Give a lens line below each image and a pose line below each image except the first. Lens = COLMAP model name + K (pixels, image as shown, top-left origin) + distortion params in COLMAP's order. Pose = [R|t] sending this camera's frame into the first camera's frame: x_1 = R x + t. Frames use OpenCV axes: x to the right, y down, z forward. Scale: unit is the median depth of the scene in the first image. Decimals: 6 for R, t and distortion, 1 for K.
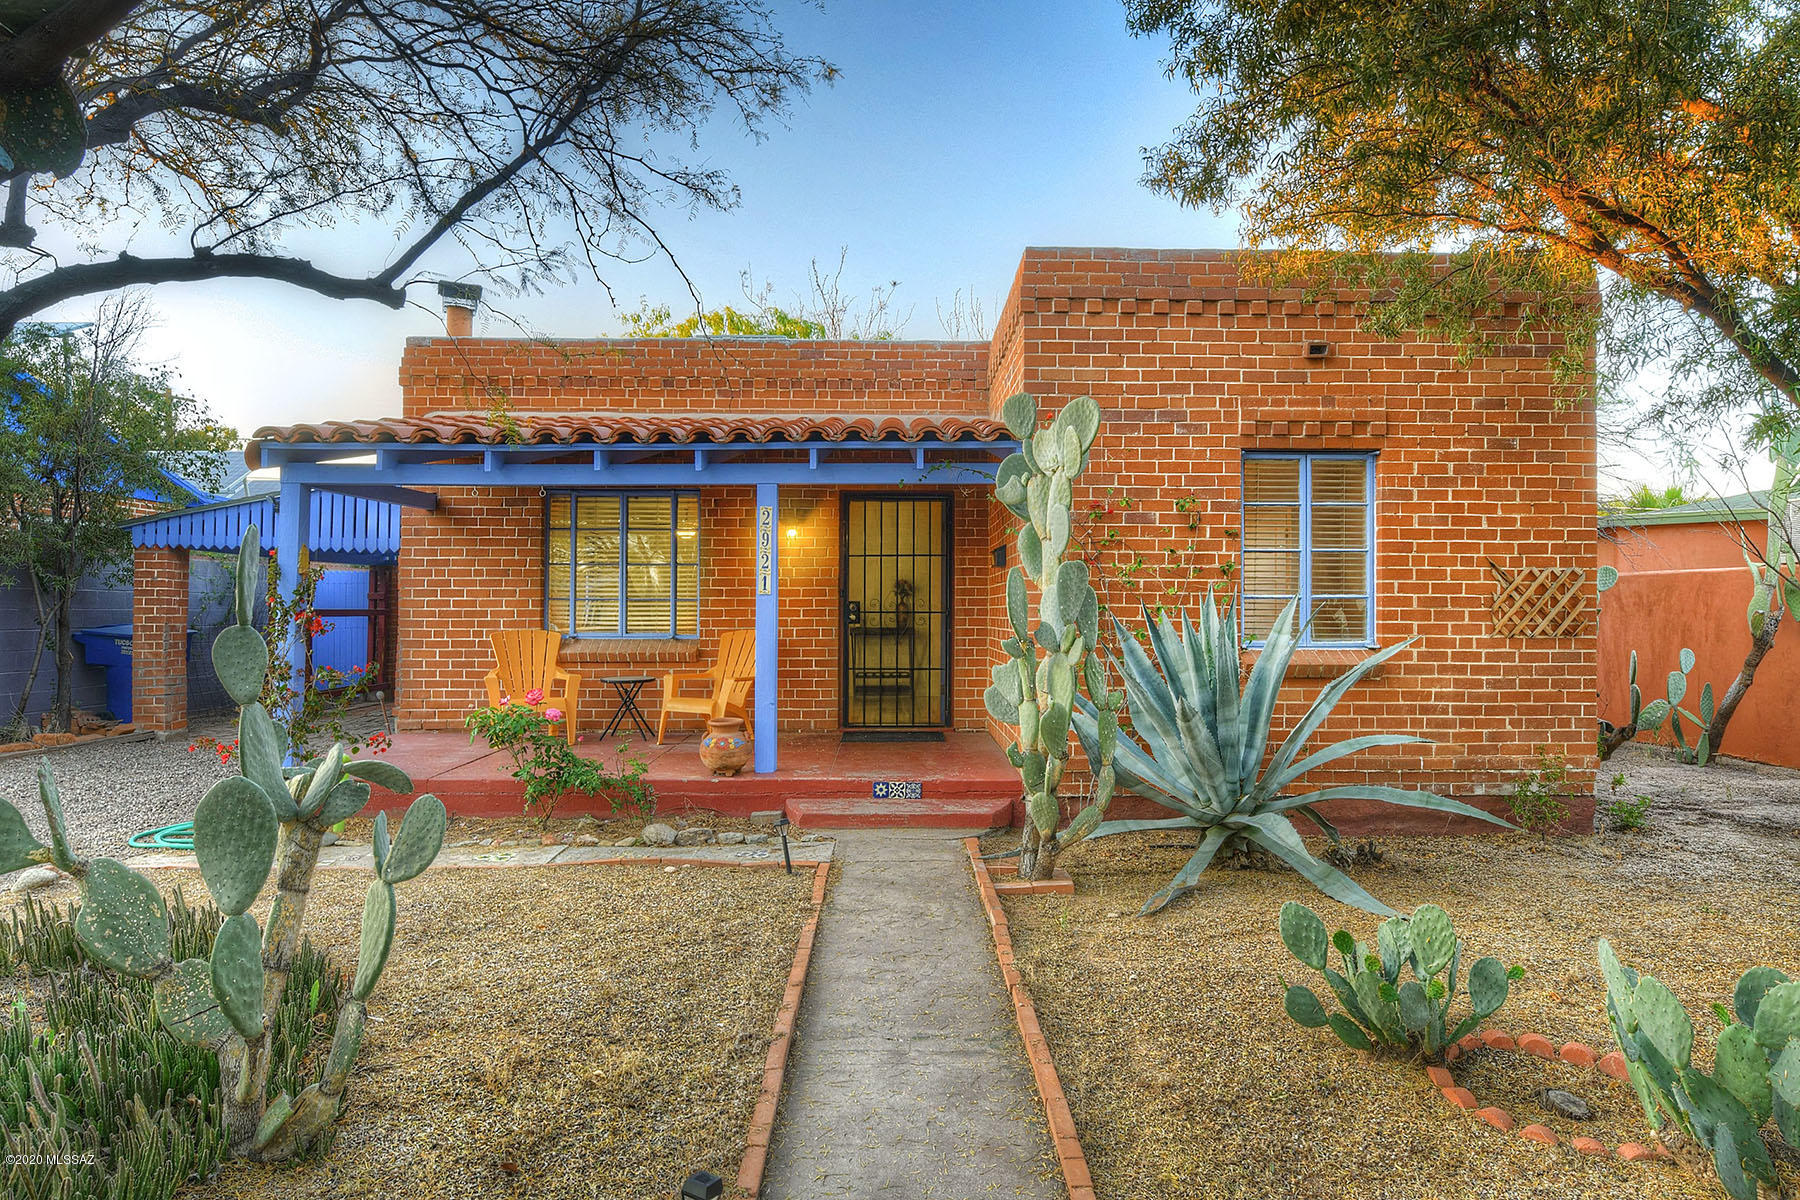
lens RADIAL K [[973.4, 0, 996.0], [0, 973.4, 580.8], [0, 0, 1]] dist [0.000347, 0.000018]
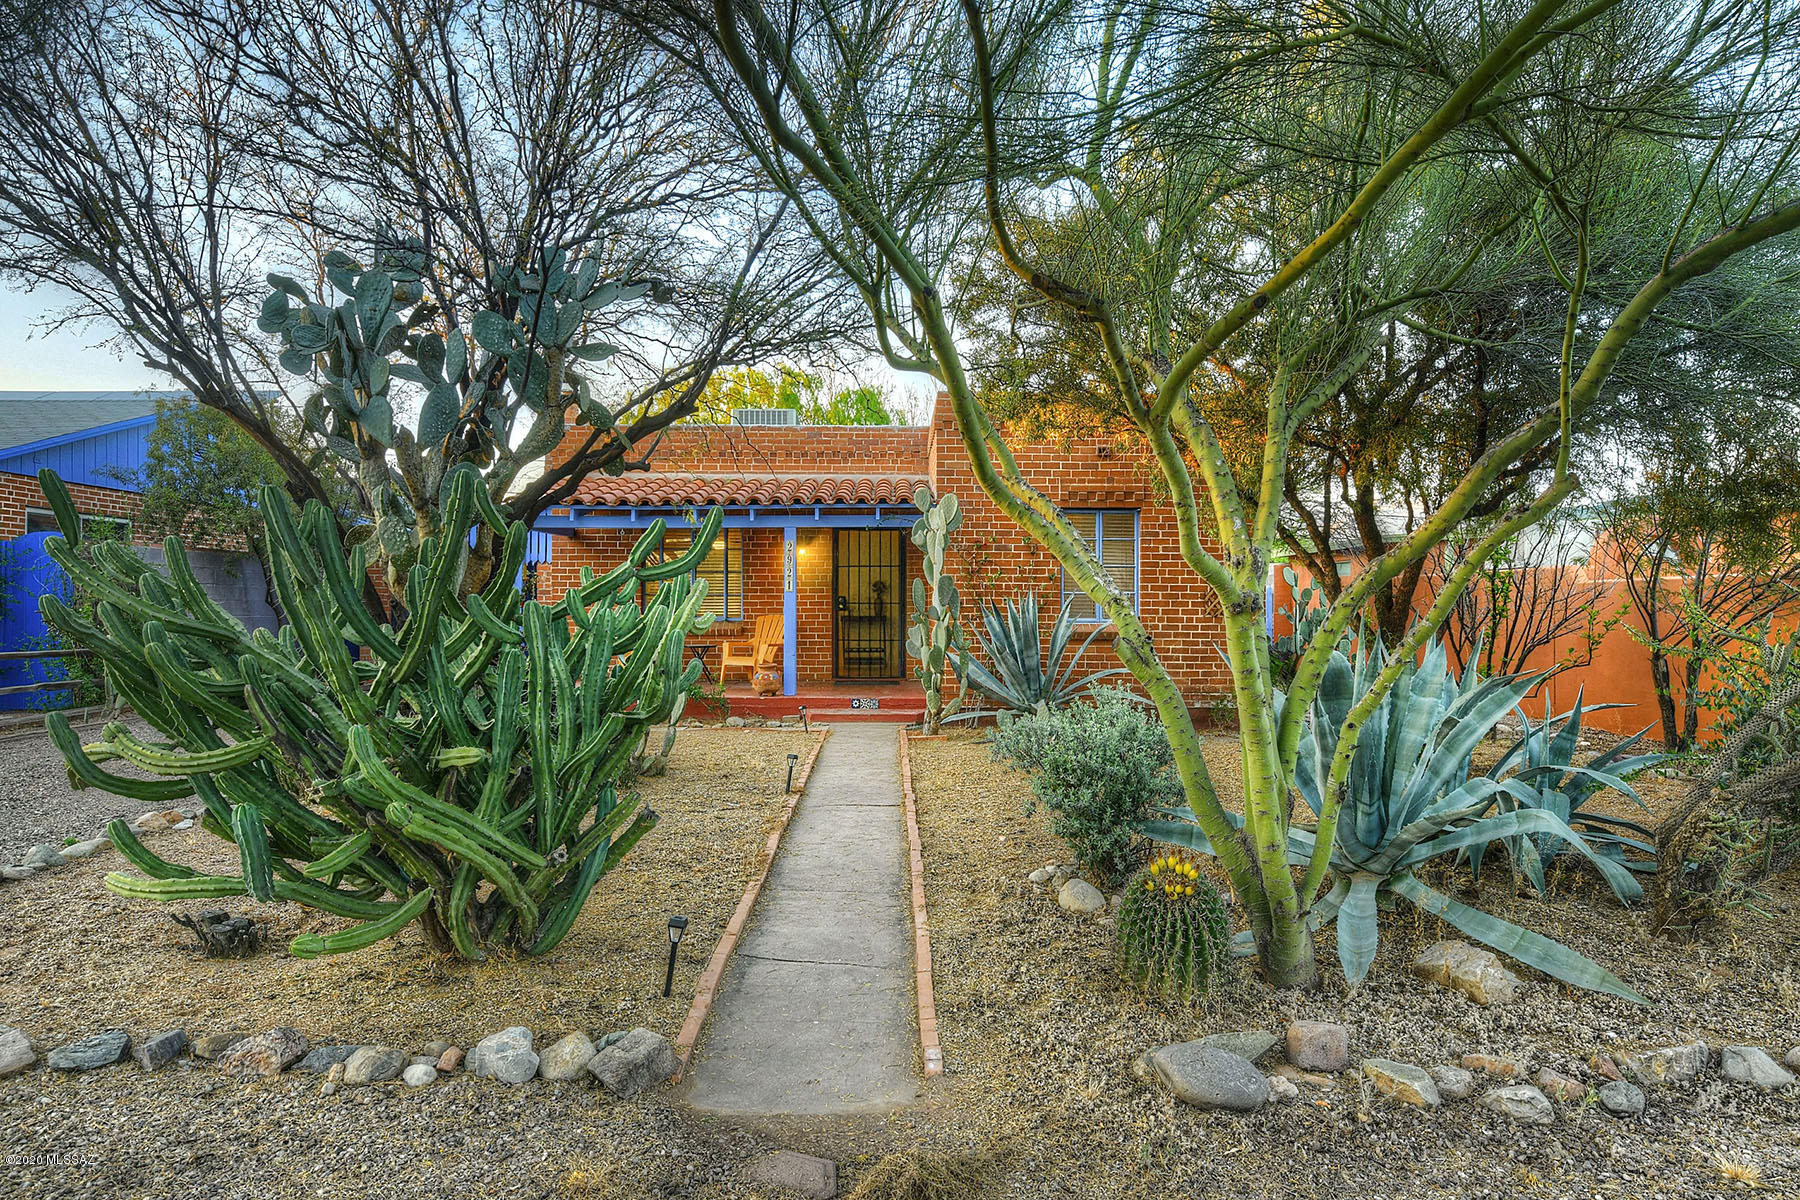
lens RADIAL K [[1039.8, 0, 897.0], [0, 1039.8, 599.5], [0, 0, 1]] dist [-0.000099, -0.000003]
pose [[0.994760, 0.001054, -0.102230, 0.142780], [0.001174, 0.999763, 0.021731, -0.012084], [0.102229, -0.021737, 0.994523, -0.826029]]
